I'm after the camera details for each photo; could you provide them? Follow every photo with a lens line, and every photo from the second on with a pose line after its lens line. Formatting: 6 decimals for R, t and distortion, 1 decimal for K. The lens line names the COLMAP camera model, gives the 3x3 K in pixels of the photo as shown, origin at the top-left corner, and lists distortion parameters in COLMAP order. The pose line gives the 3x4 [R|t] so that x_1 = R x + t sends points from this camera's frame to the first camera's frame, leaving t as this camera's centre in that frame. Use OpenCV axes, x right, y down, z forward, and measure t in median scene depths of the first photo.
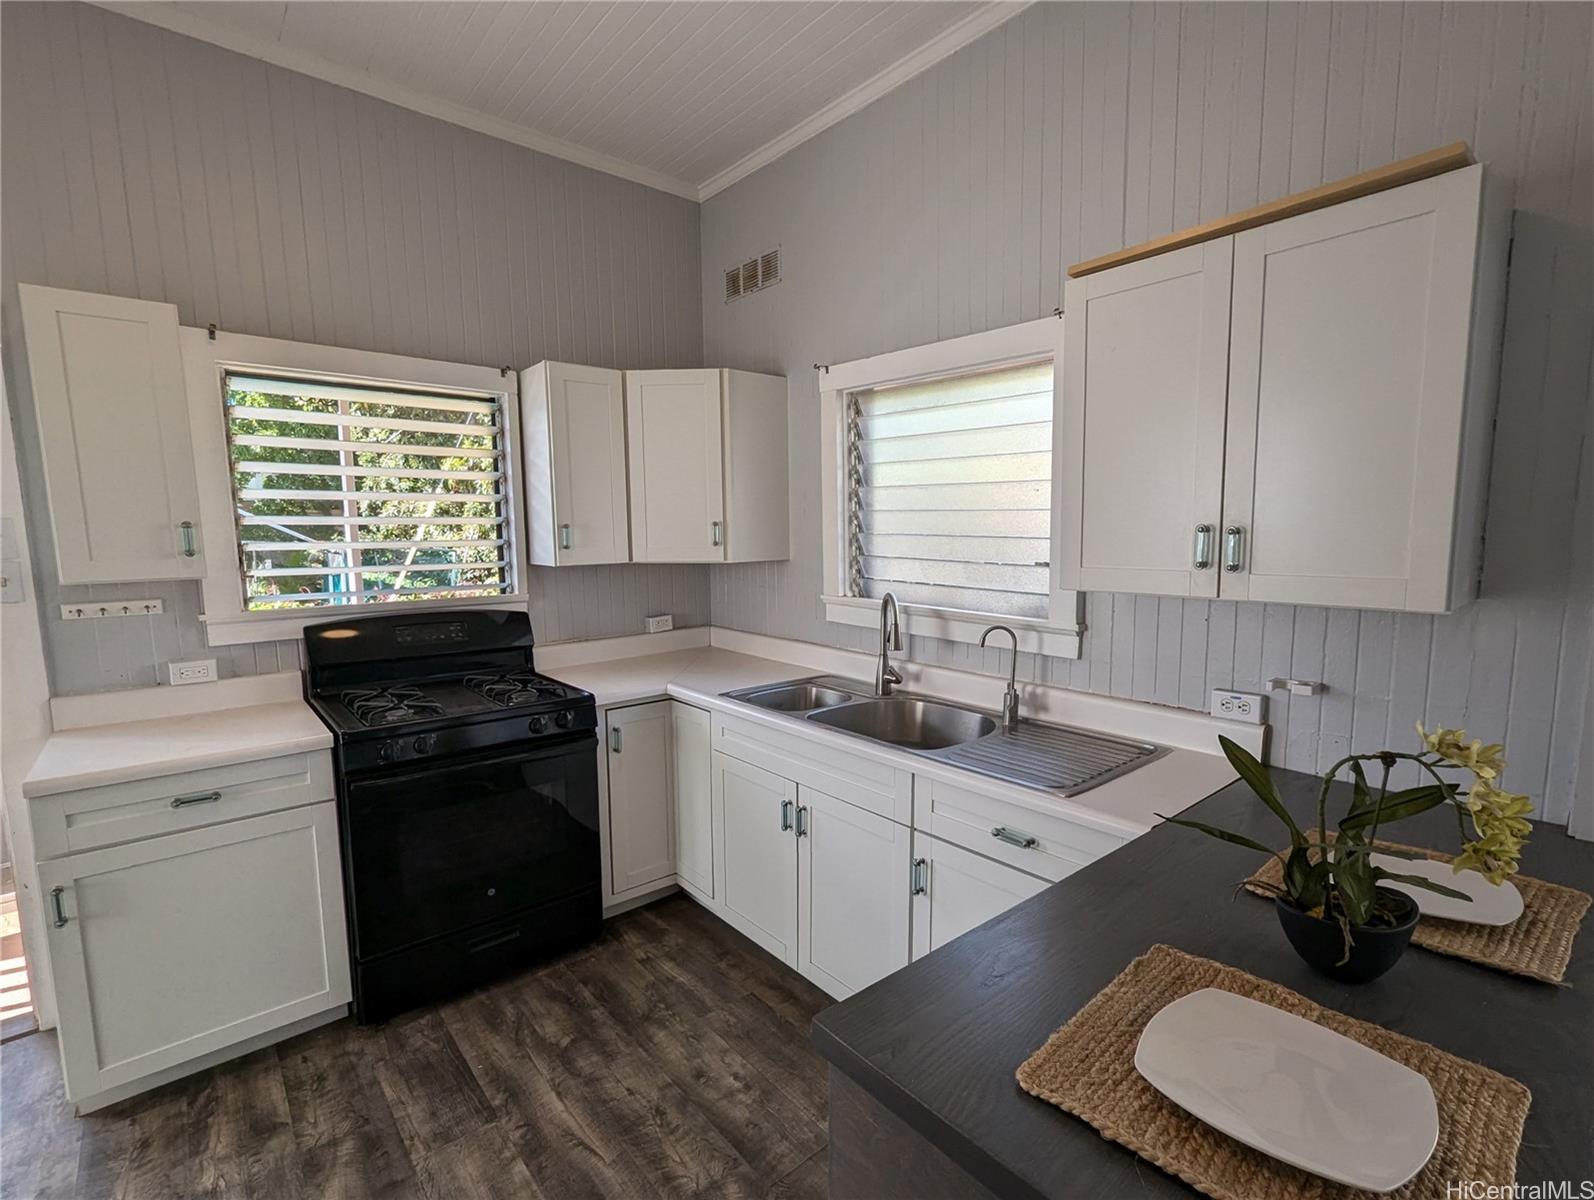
lens RADIAL K [[736.9, 0, 799.6], [0, 736.9, 602.4], [0, 0, 1]] dist [0.004102, -0.000408]
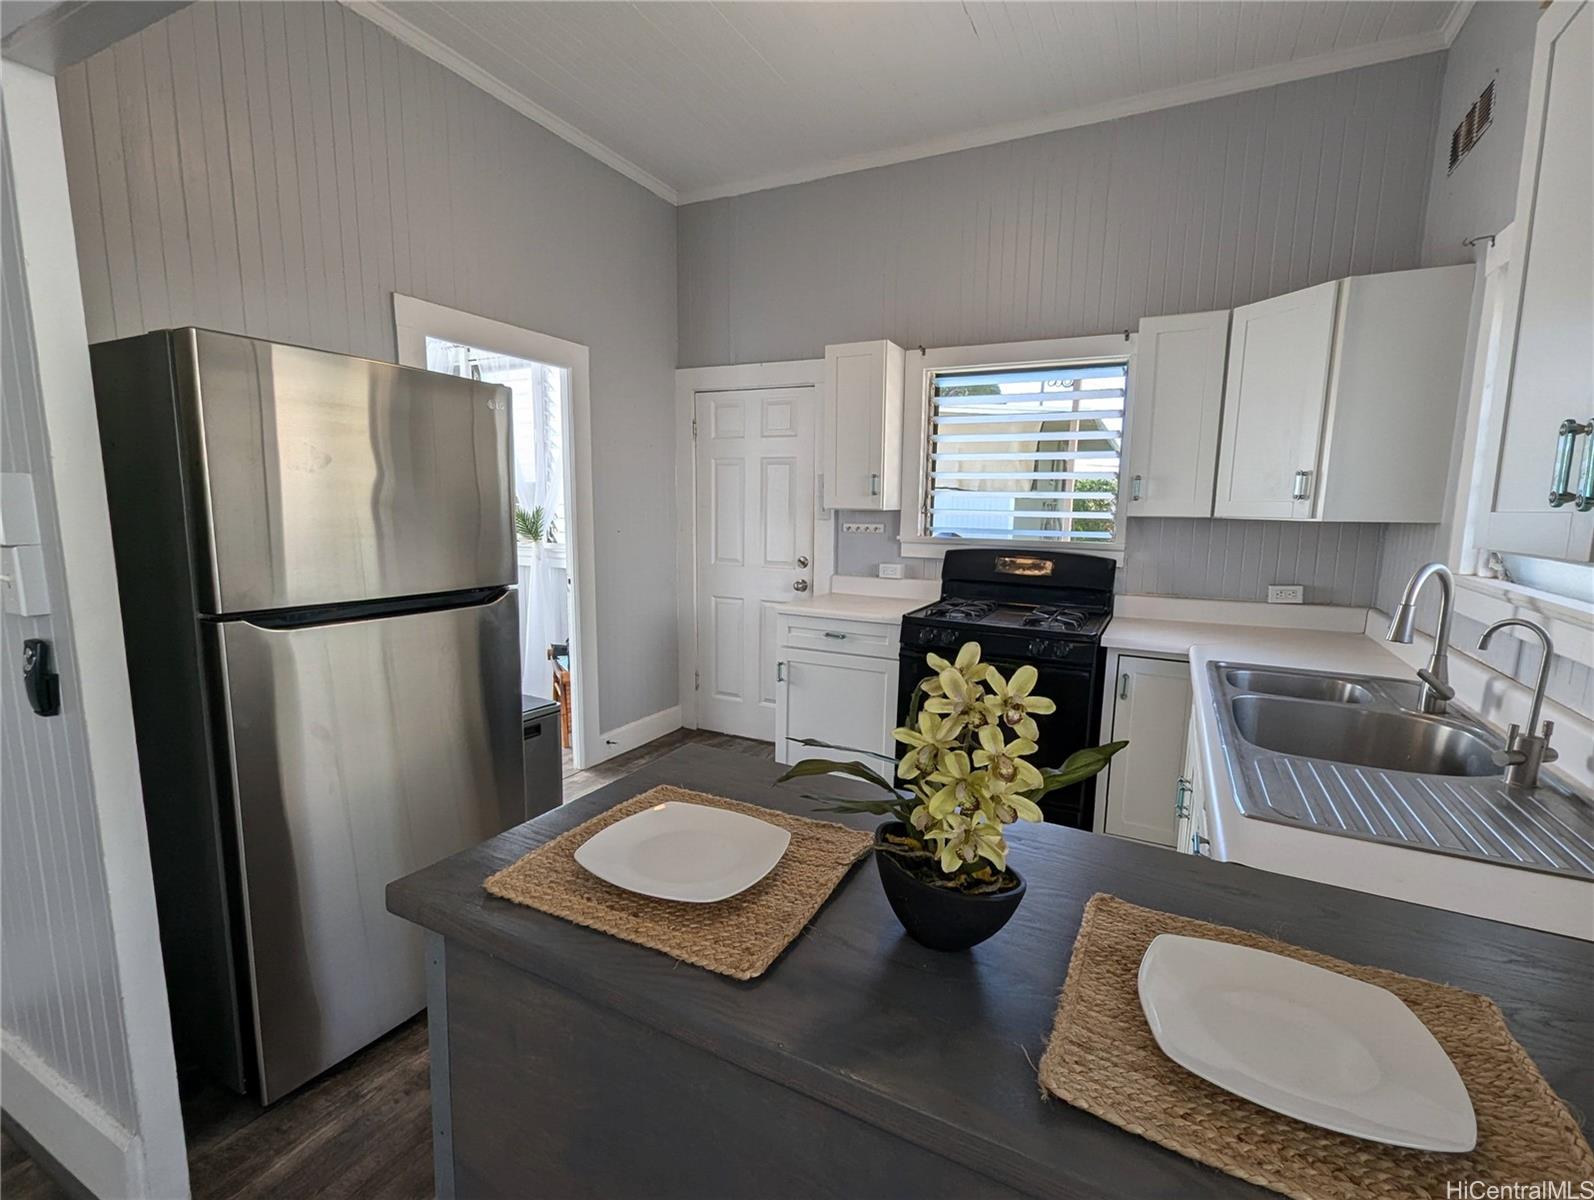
lens RADIAL K [[736.9, 0, 799.6], [0, 736.9, 602.4], [0, 0, 1]] dist [0.004102, -0.000408]
pose [[0.388776, 0.138231, -0.910904, 0.493345], [-0.113848, 0.988311, 0.101387, 0.019469], [0.914271, 0.064288, 0.399969, 0.170643]]
